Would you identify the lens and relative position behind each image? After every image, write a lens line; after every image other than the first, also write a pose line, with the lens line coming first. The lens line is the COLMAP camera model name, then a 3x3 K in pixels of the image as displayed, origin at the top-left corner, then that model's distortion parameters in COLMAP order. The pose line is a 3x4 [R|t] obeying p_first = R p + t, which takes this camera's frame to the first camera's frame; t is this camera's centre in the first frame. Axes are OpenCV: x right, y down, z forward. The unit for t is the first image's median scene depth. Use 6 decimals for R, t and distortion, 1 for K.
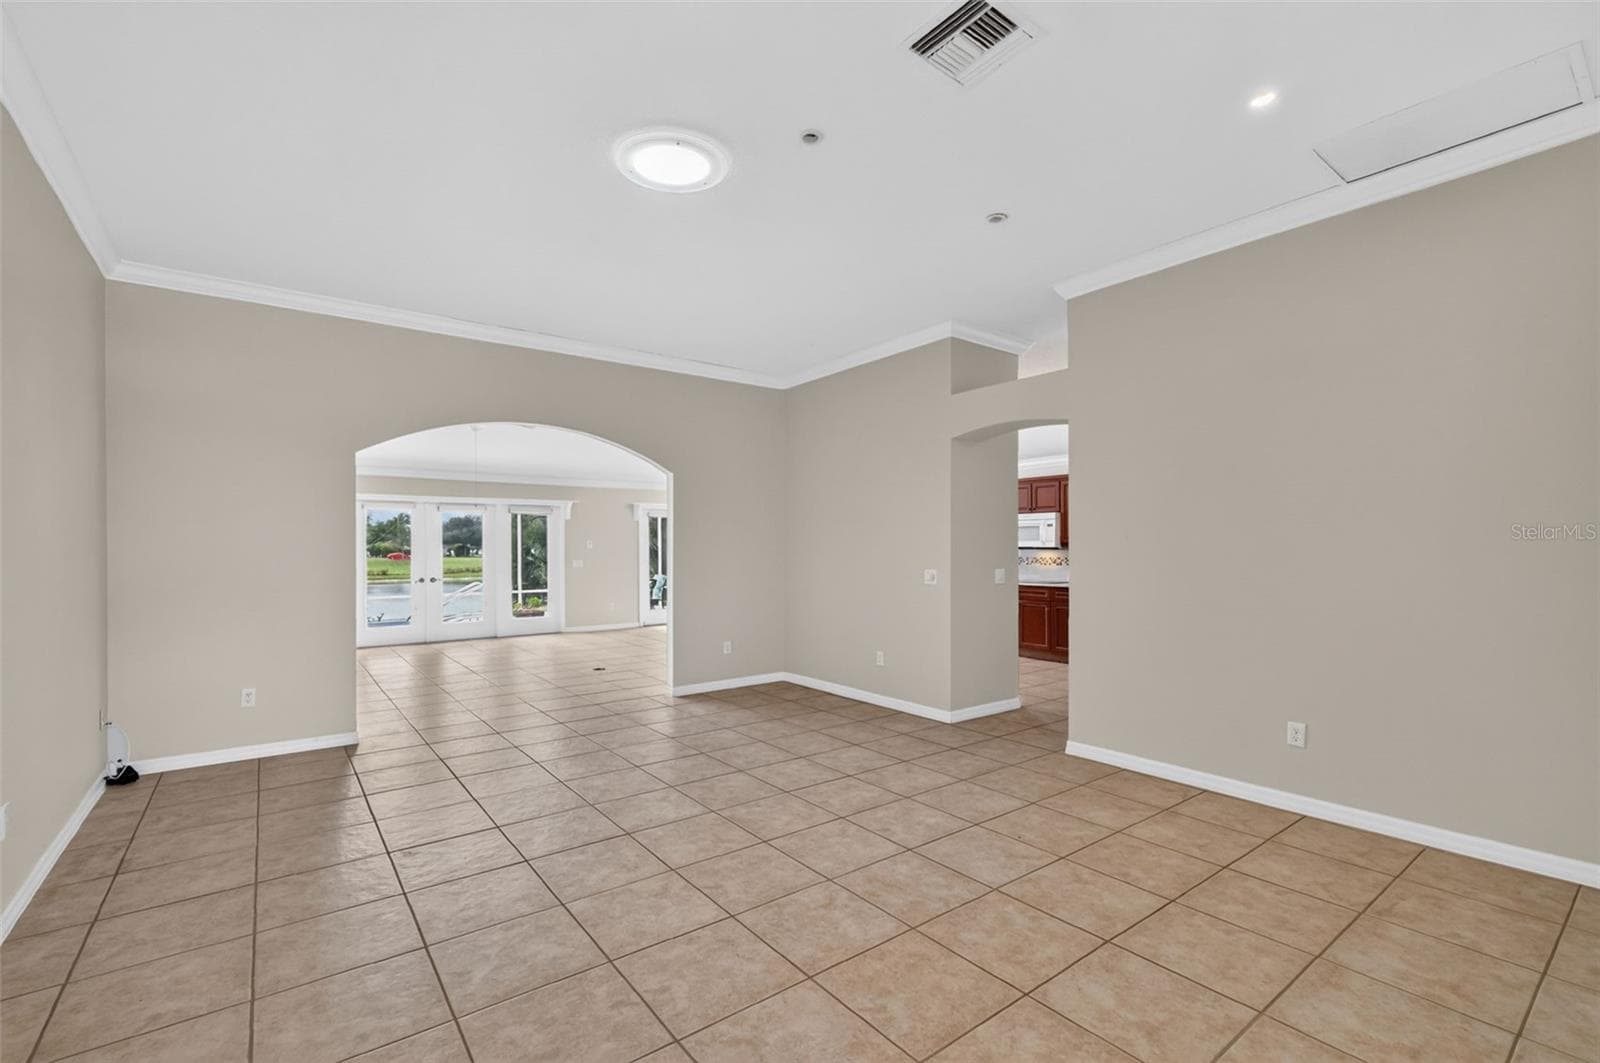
lens RADIAL K [[699.8, 0, 801.1], [0, 699.8, 546.0], [0, 0, 1]] dist [0.001007, 0.000052]
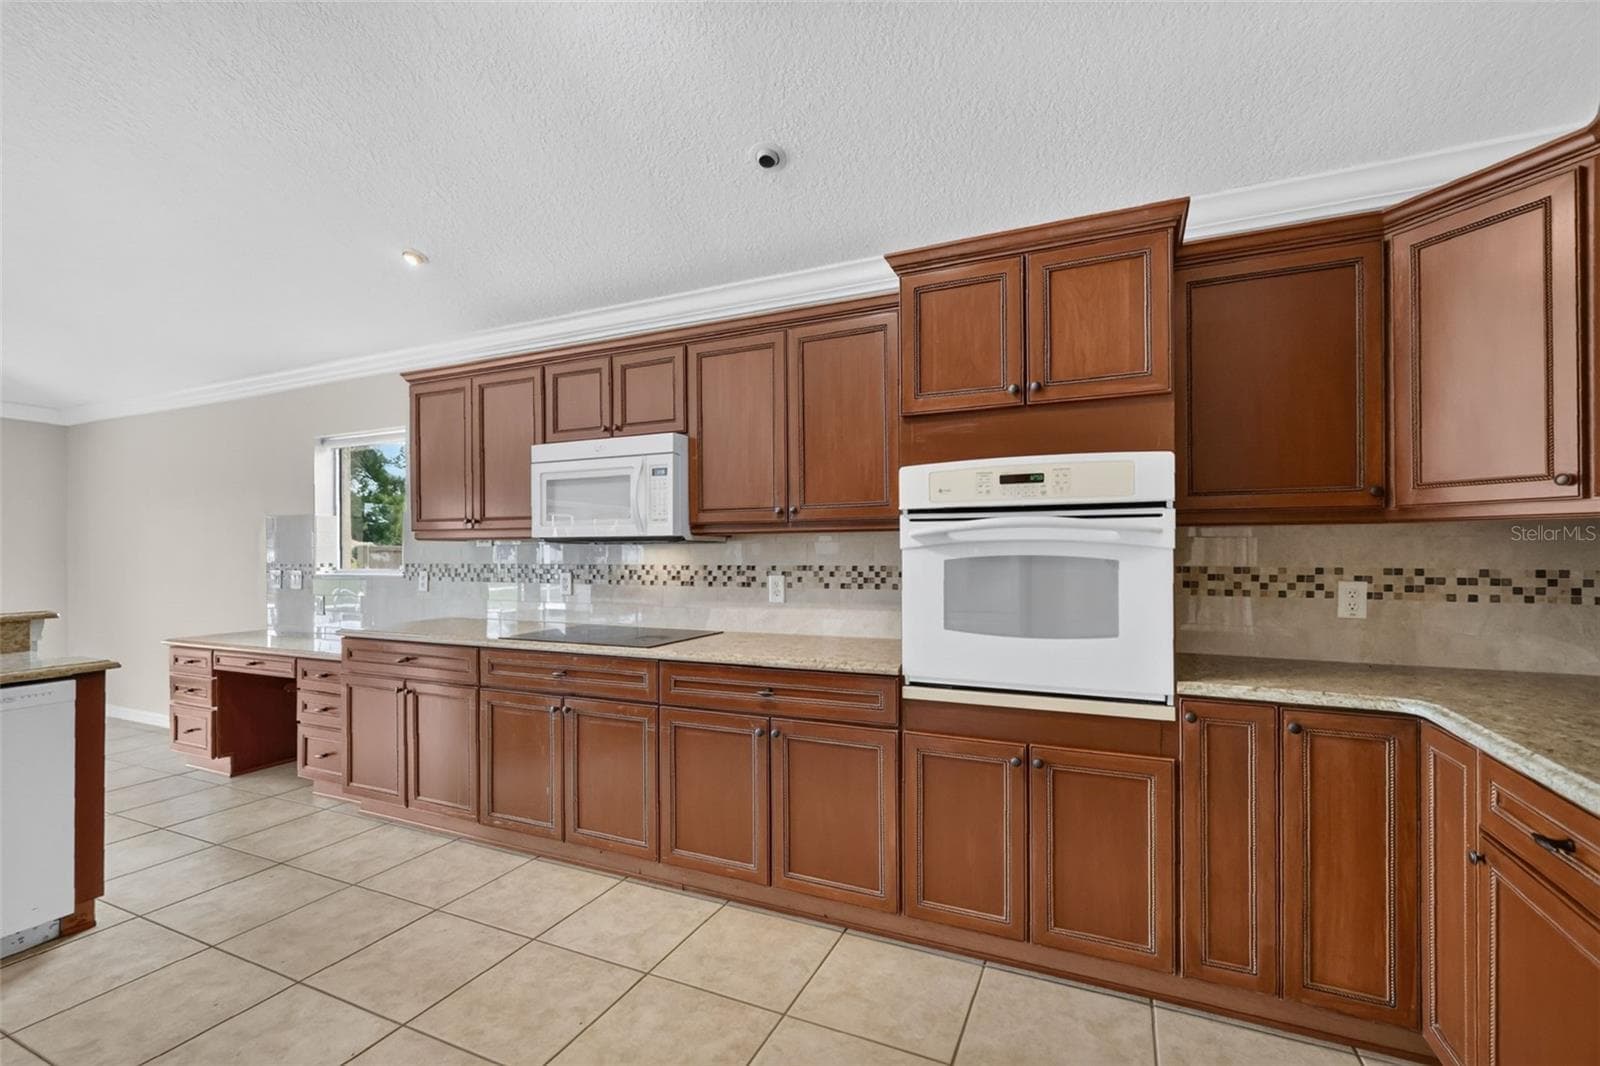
lens RADIAL K [[704.2, 0, 803.0], [0, 704.2, 553.6], [0, 0, 1]] dist [0.000765, -0.000177]
pose [[0.892729, -0.004103, 0.450576, 0.260314], [0.003397, 0.999991, 0.002376, 0.009836], [-0.450582, -0.000590, 0.892735, 0.653804]]
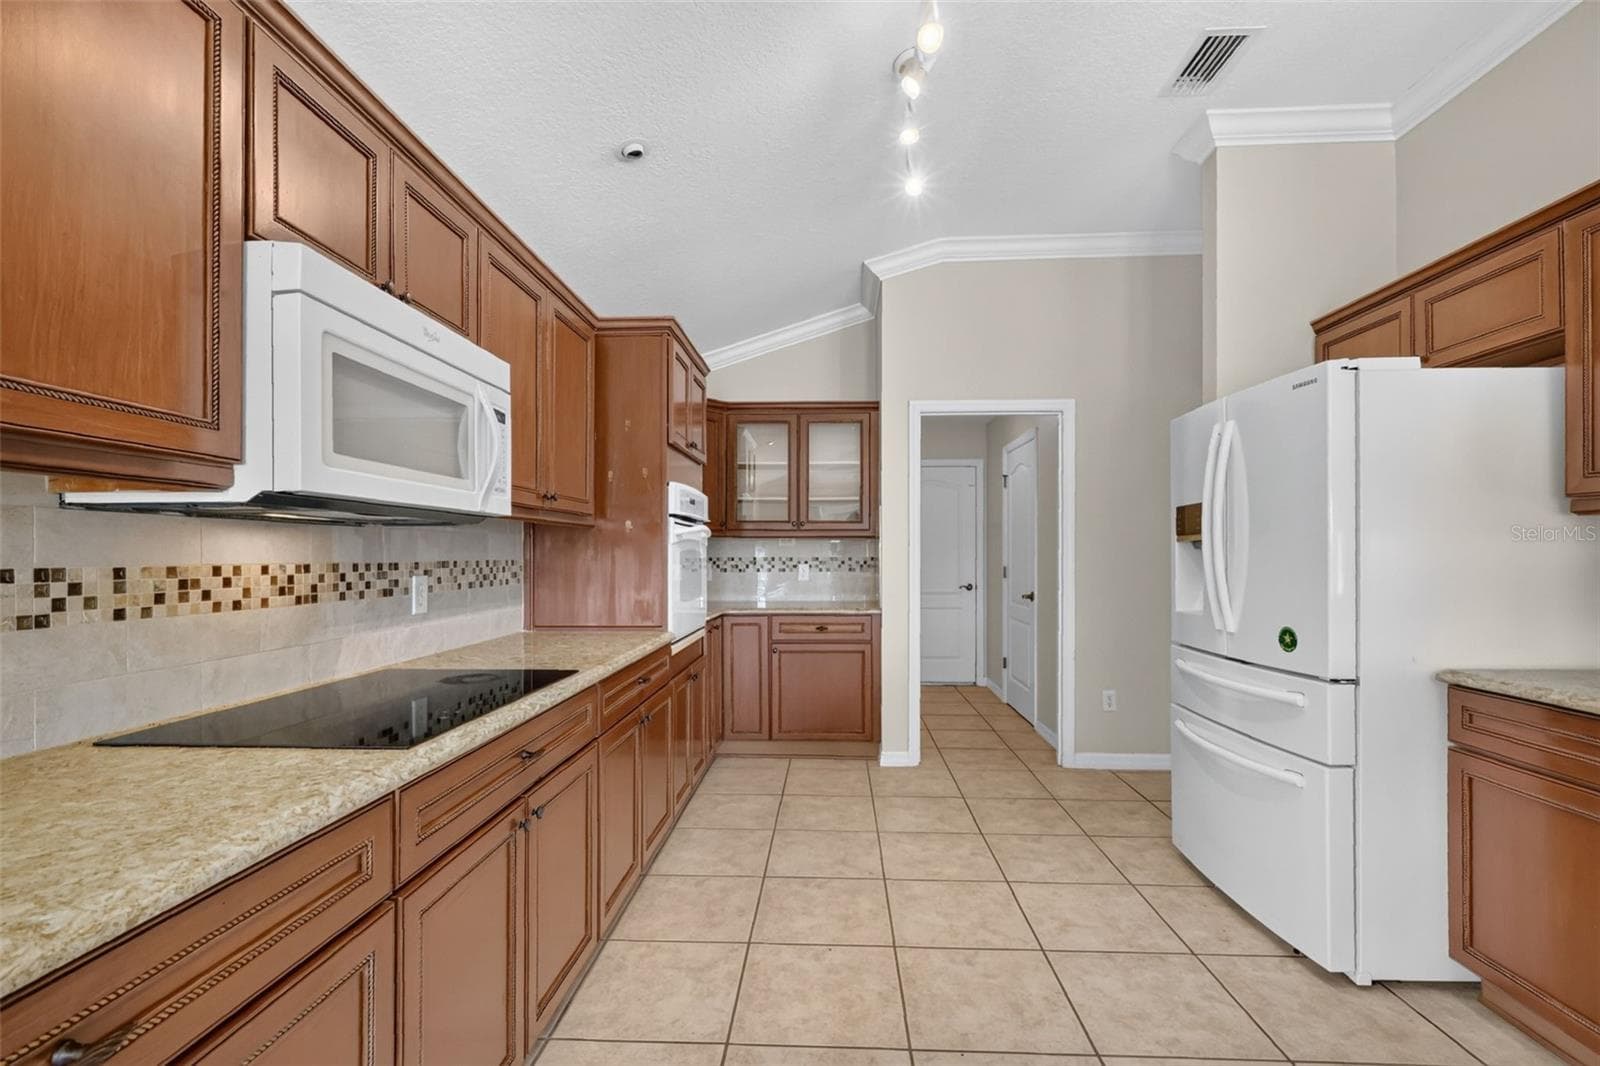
lens RADIAL K [[704.2, 0, 803.0], [0, 704.2, 553.6], [0, 0, 1]] dist [0.000765, -0.000177]
pose [[-0.750882, 0.003994, 0.660424, 0.133765], [0.003102, 0.999992, -0.002521, 0.014803], [-0.660429, 0.000156, -0.750889, 1.091344]]
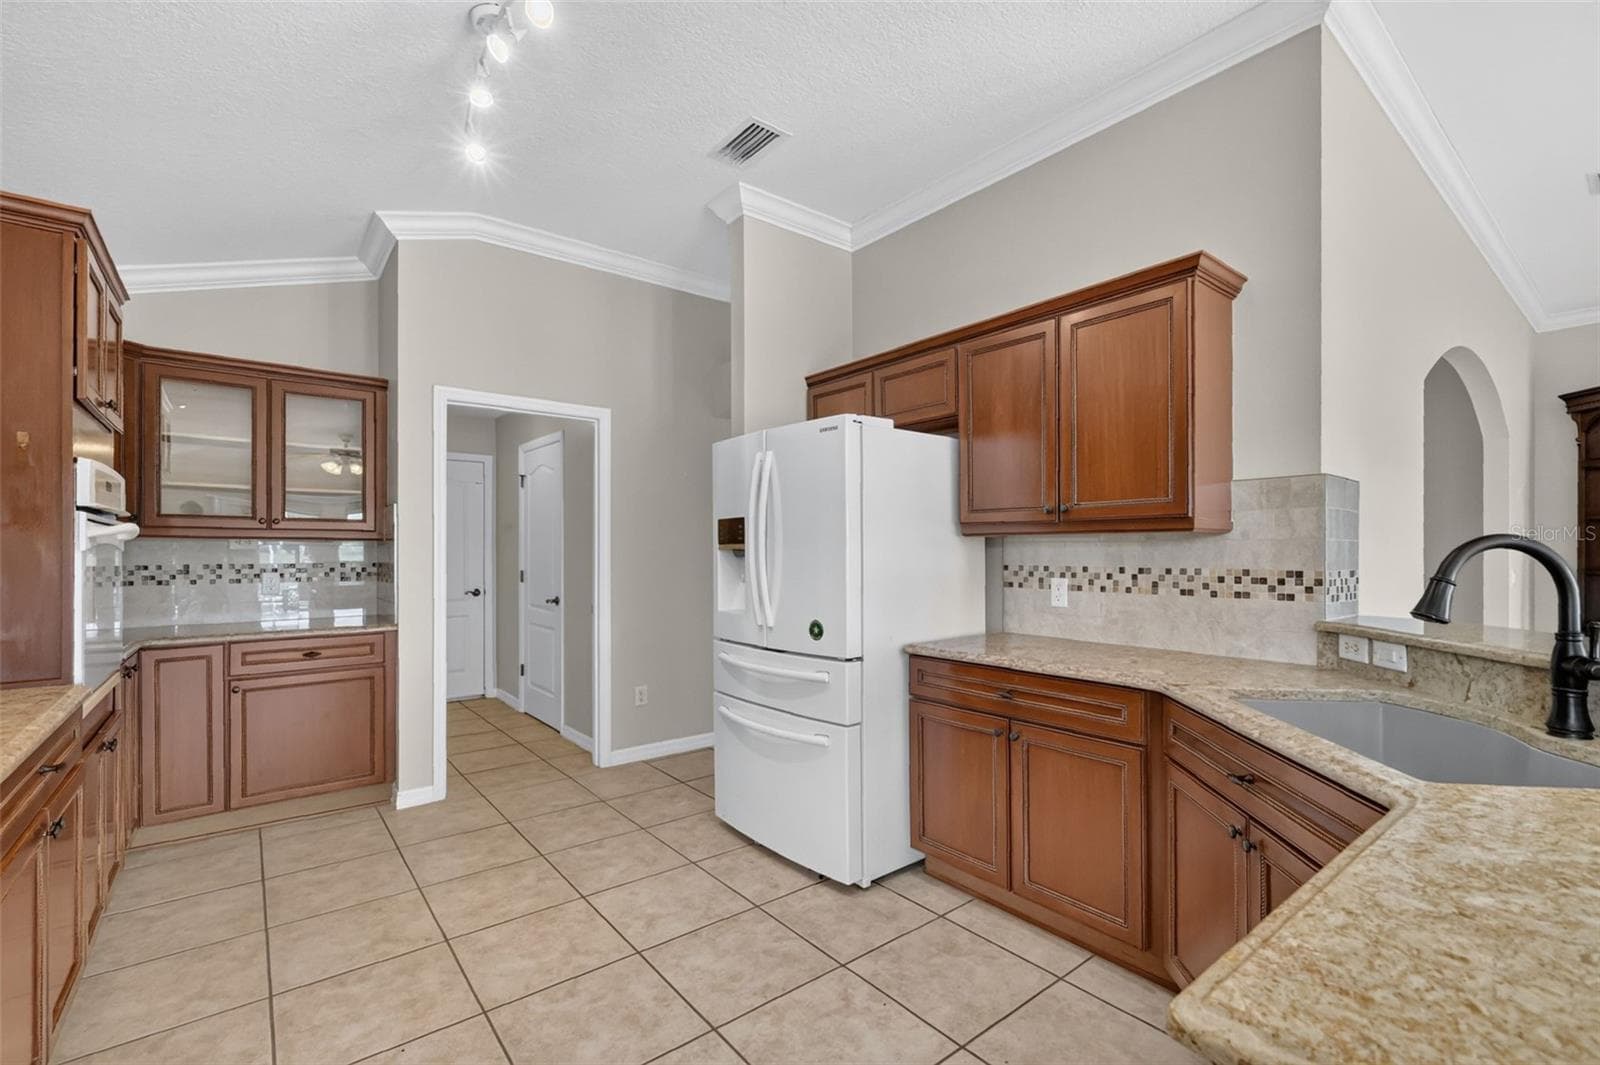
lens RADIAL K [[699.8, 0, 801.1], [0, 699.8, 547.0], [0, 0, 1]] dist [0.001007, 0.000052]
pose [[-0.999991, 0.003908, -0.001575, 0.177803], [0.003917, 0.999976, -0.005747, 0.009644], [0.001553, -0.005753, -0.999982, 1.102798]]
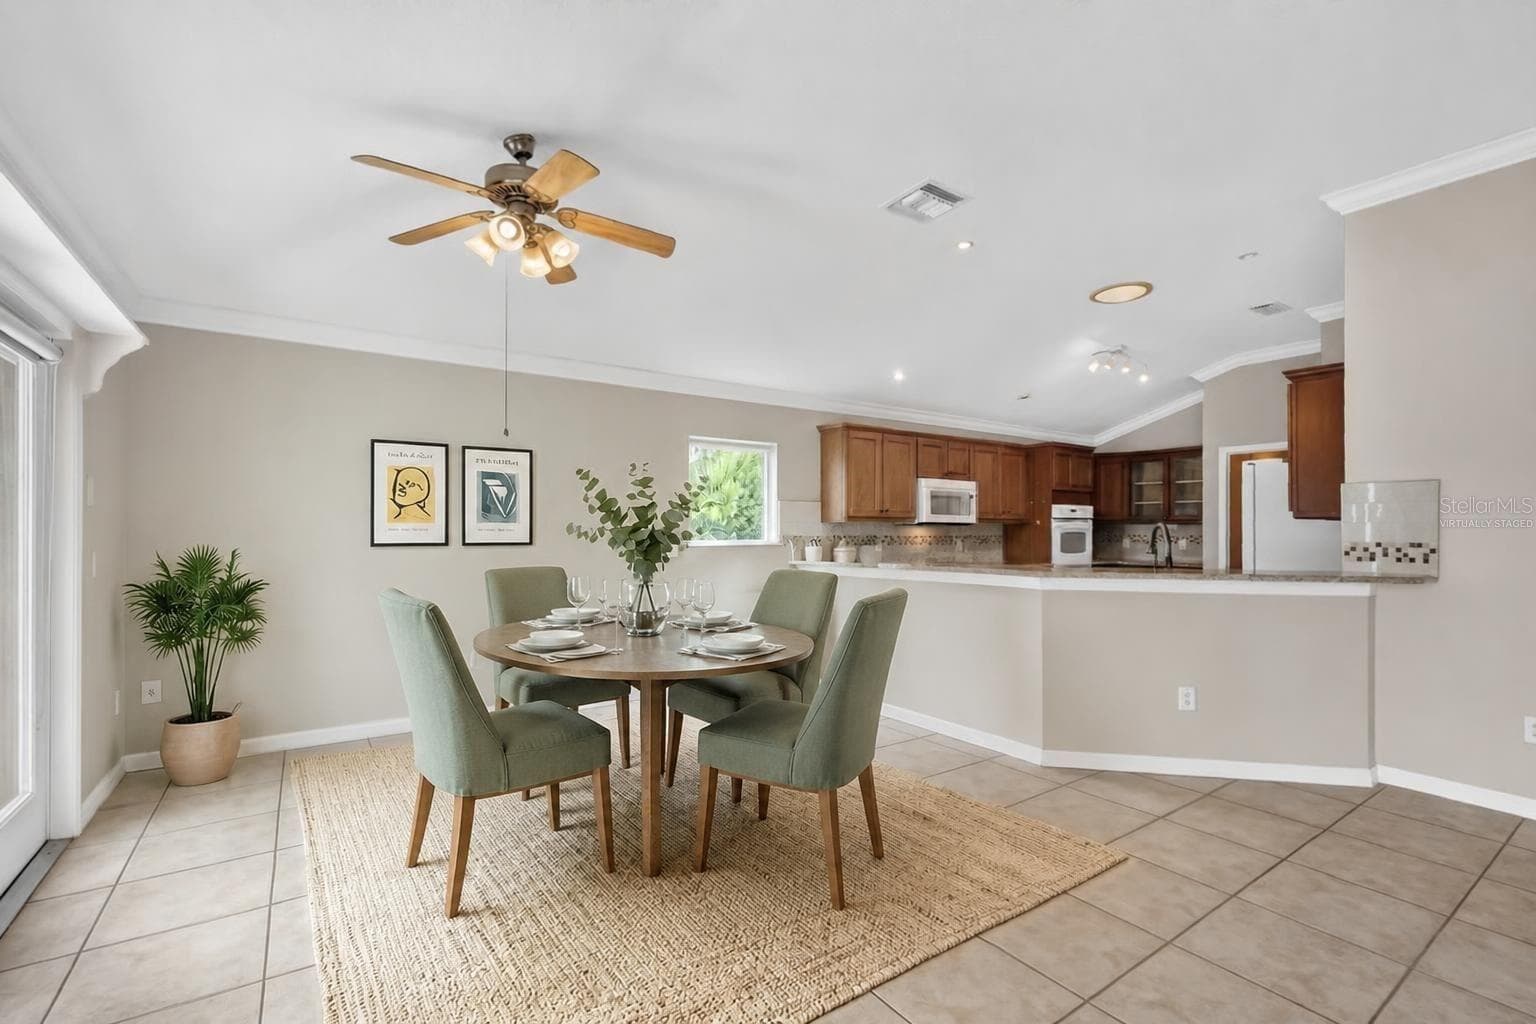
lens RADIAL K [[675.2, 0, 778.0], [0, 675.2, 529.7], [0, 0, 1]] dist [-0.000112, 0.000670]
pose [[0.055219, 0.002260, 0.998472, -0.461239], [-0.004391, 0.999988, -0.002021, 0.012689], [-0.998465, -0.004273, 0.055228, 1.173868]]
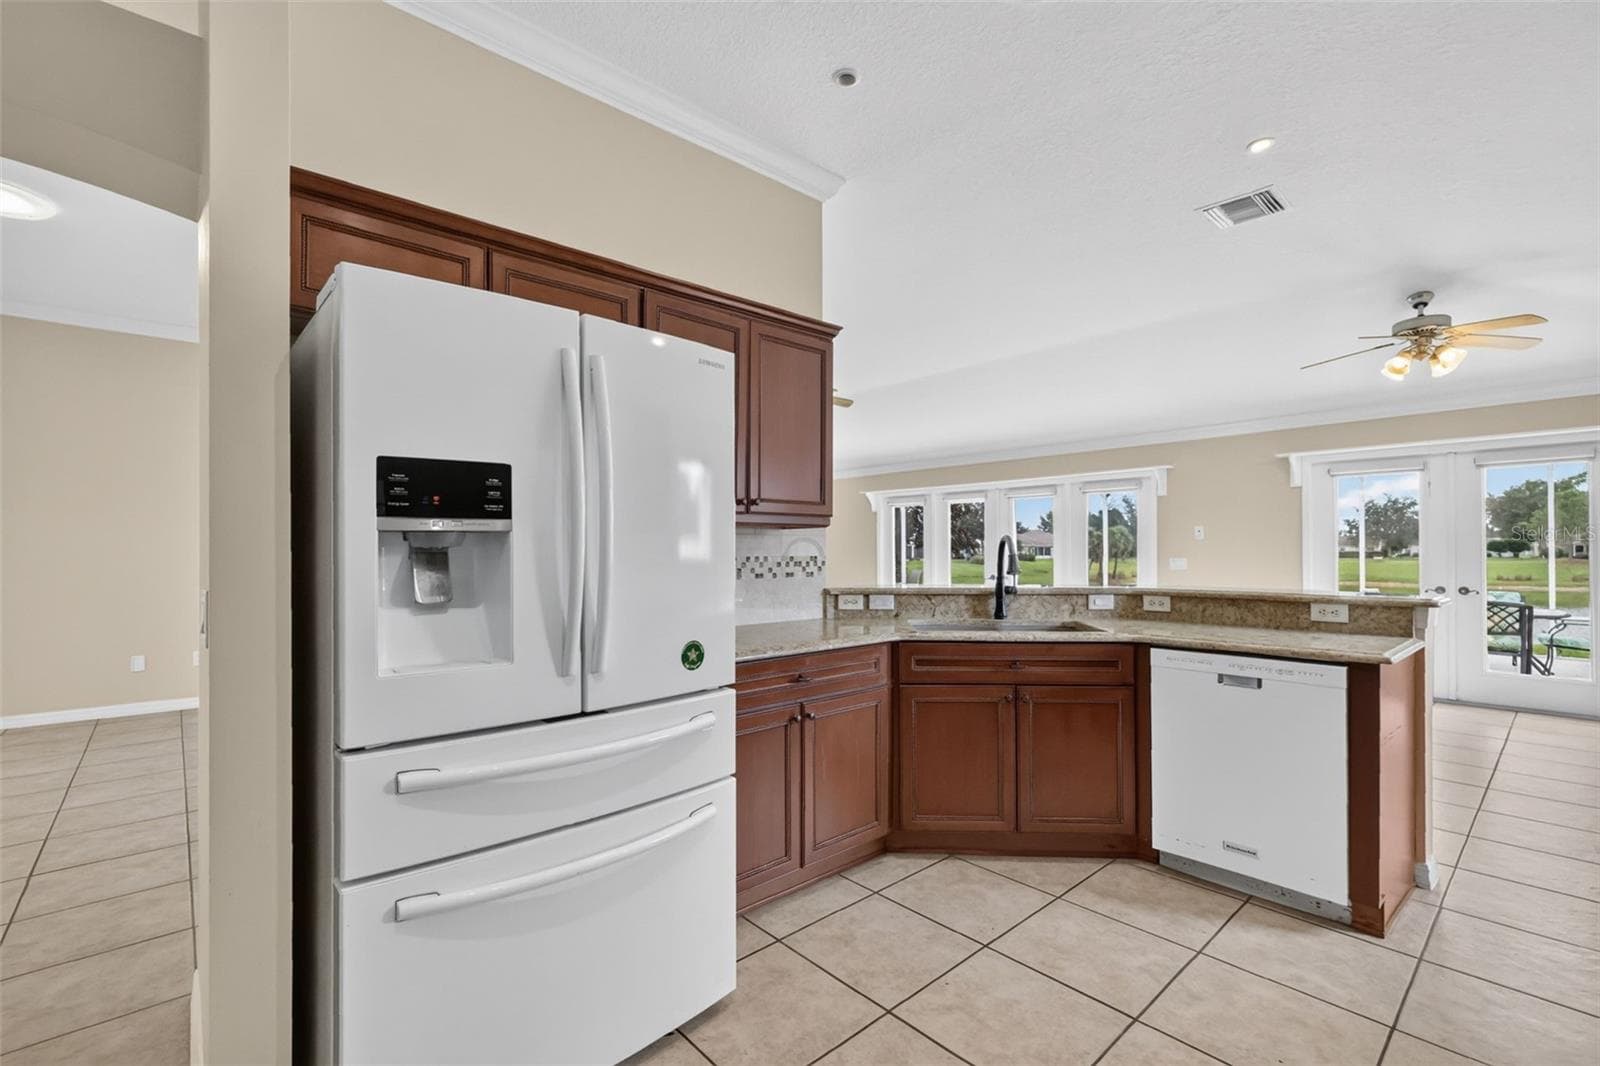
lens RADIAL K [[700.0, 0, 798.3], [0, 700.0, 541.4], [0, 0, 1]] dist [0.001720, 0.000425]
pose [[0.054141, -0.008383, -0.998498, 0.386021], [0.001469, 0.999964, -0.008316, 0.012840], [0.998532, -0.001016, 0.054152, 0.804392]]
